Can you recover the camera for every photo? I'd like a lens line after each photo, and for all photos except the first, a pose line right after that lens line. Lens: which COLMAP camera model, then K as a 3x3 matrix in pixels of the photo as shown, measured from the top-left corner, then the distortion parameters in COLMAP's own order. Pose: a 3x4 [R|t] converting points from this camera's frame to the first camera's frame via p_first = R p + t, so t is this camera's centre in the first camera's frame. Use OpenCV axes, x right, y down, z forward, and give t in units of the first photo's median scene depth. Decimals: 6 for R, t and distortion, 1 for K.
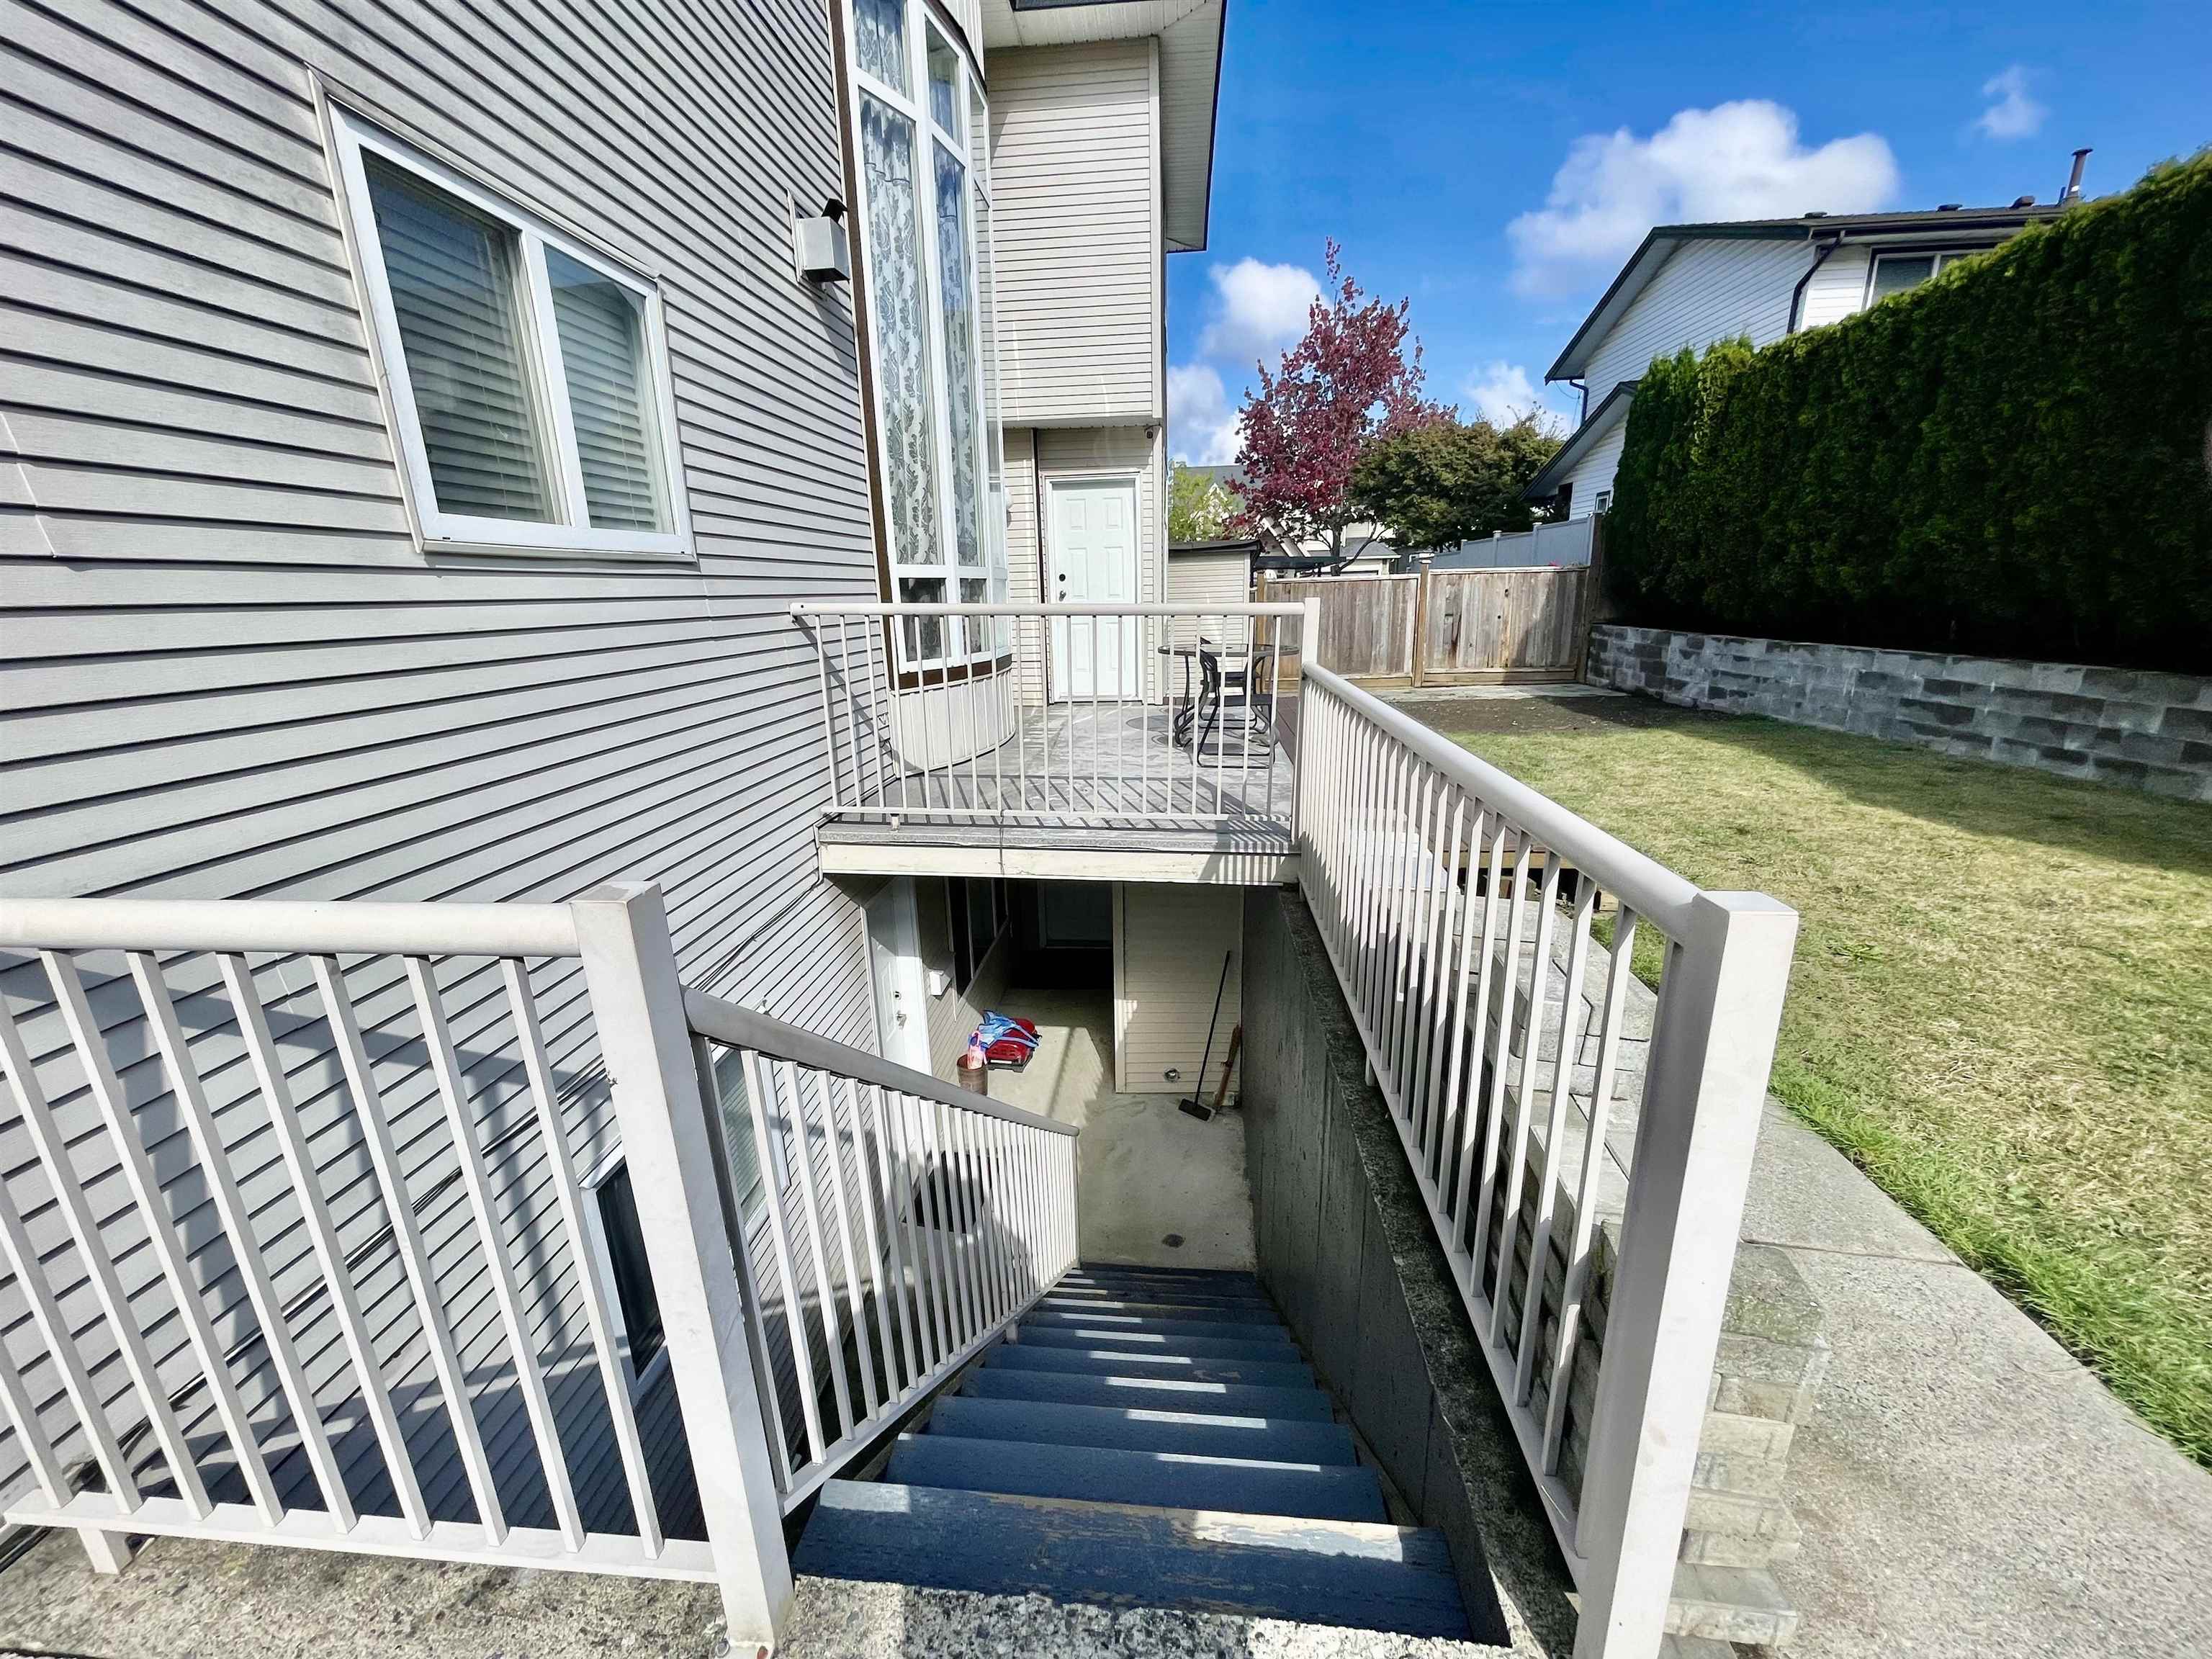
lens RADIAL K [[894.5, 0, 1101.9], [0, 894.5, 830.9], [0, 0, 1]] dist [0.003014, 0.000945]
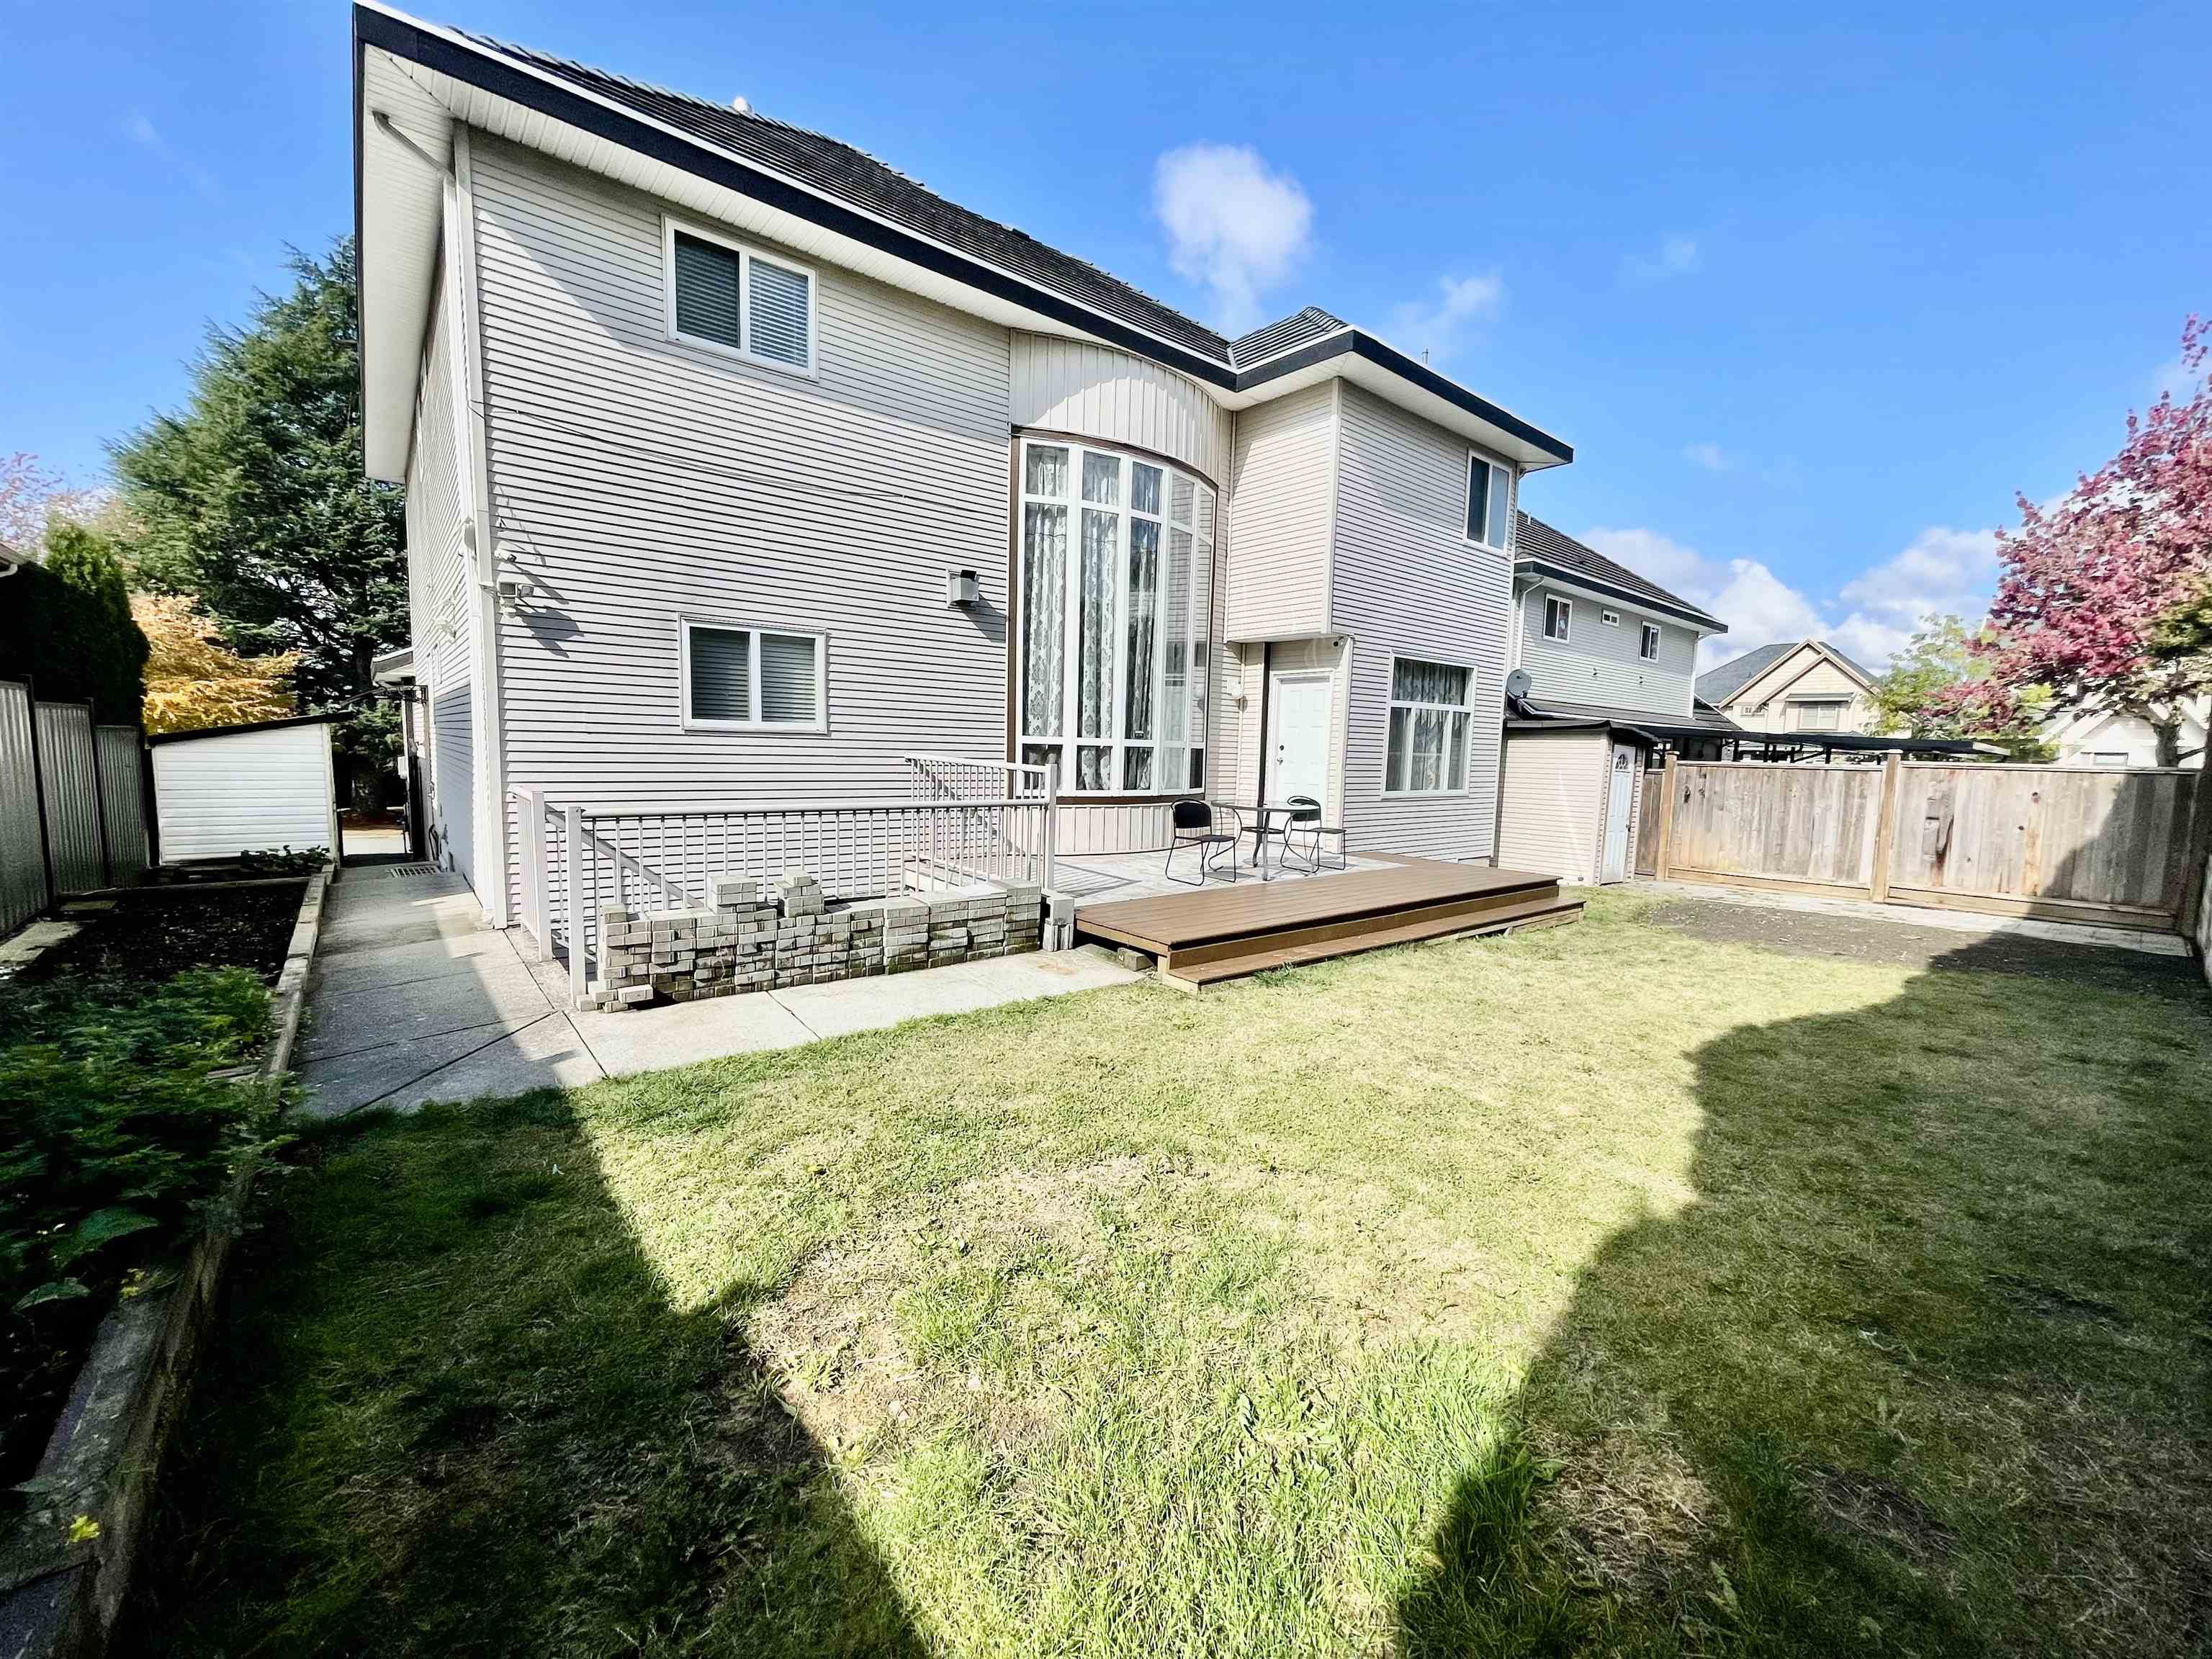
lens RADIAL K [[894.5, 0, 1101.6], [0, 894.5, 834.8], [0, 0, 1]] dist [0.003014, 0.000945]
pose [[0.713483, 0.113186, -0.691470, 0.644564], [-0.225557, 0.971437, -0.073724, -0.006864], [0.663375, 0.208566, 0.718633, -0.074316]]
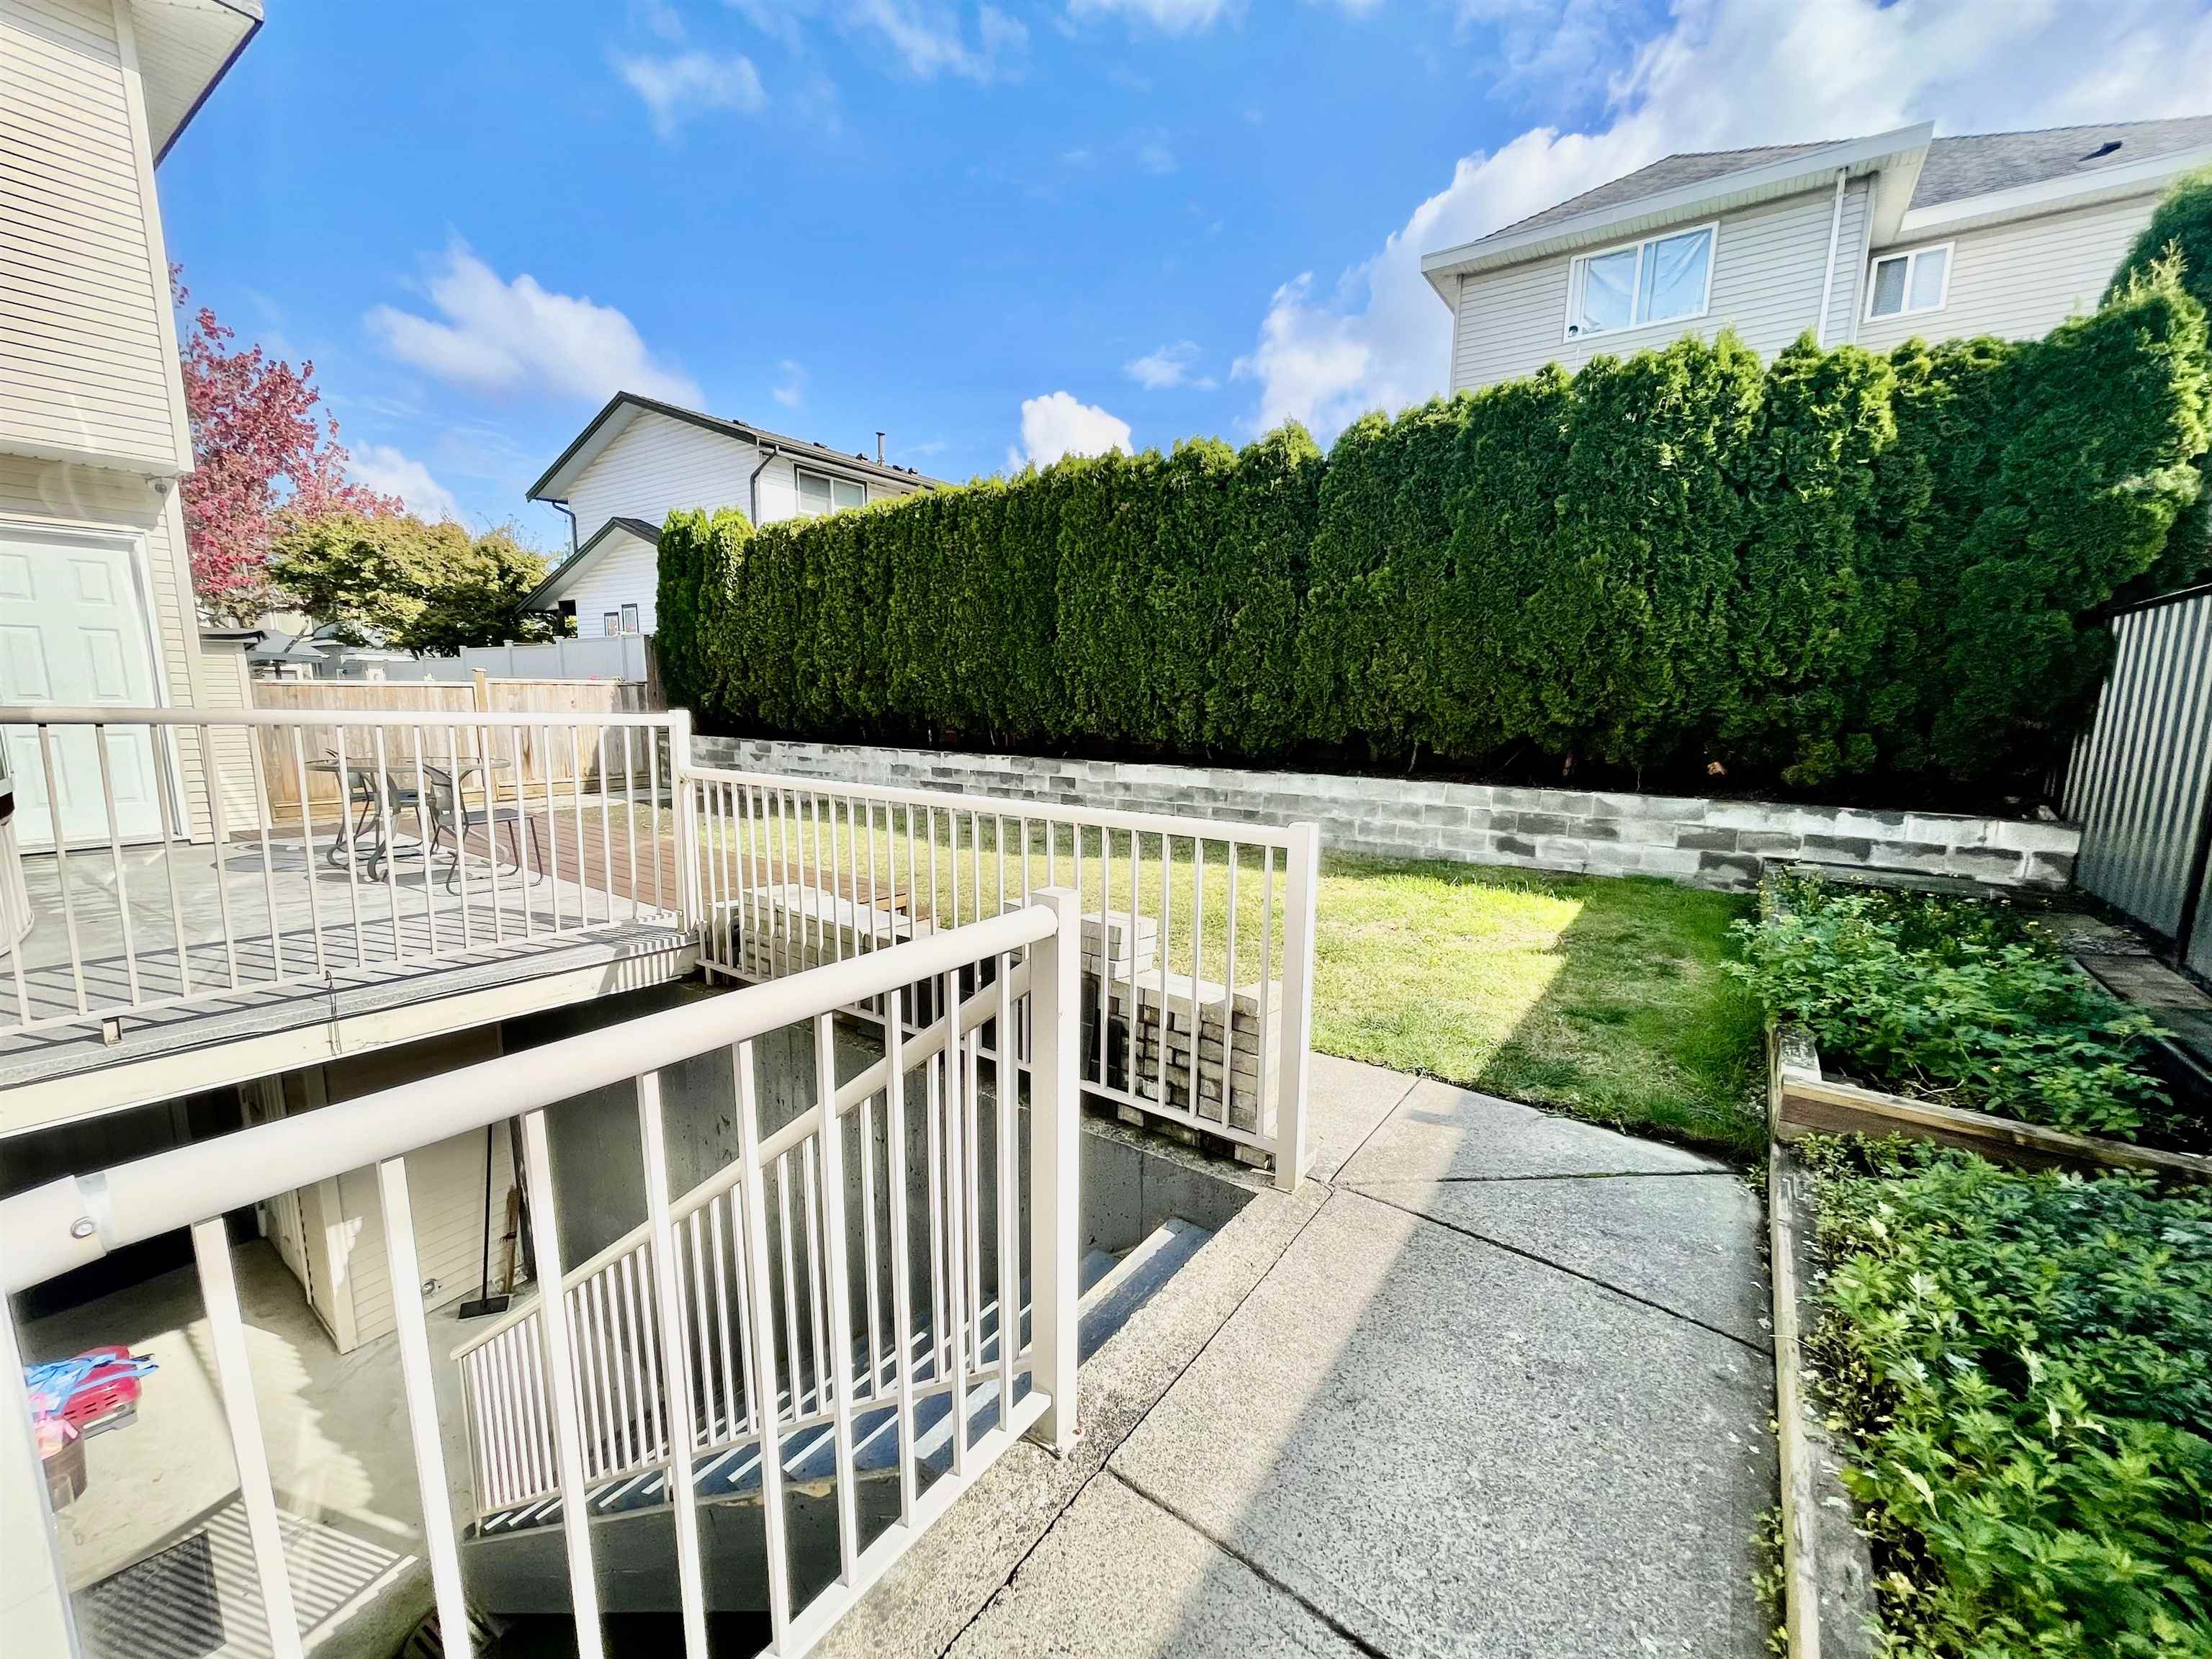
lens RADIAL K [[894.5, 0, 1104.6], [0, 894.5, 832.2], [0, 0, 1]] dist [0.003014, 0.000945]
pose [[0.502460, -0.102454, 0.858509, -0.191703], [0.202832, 0.979212, -0.001853, -0.001499], [-0.840472, 0.175064, 0.512795, 0.006519]]
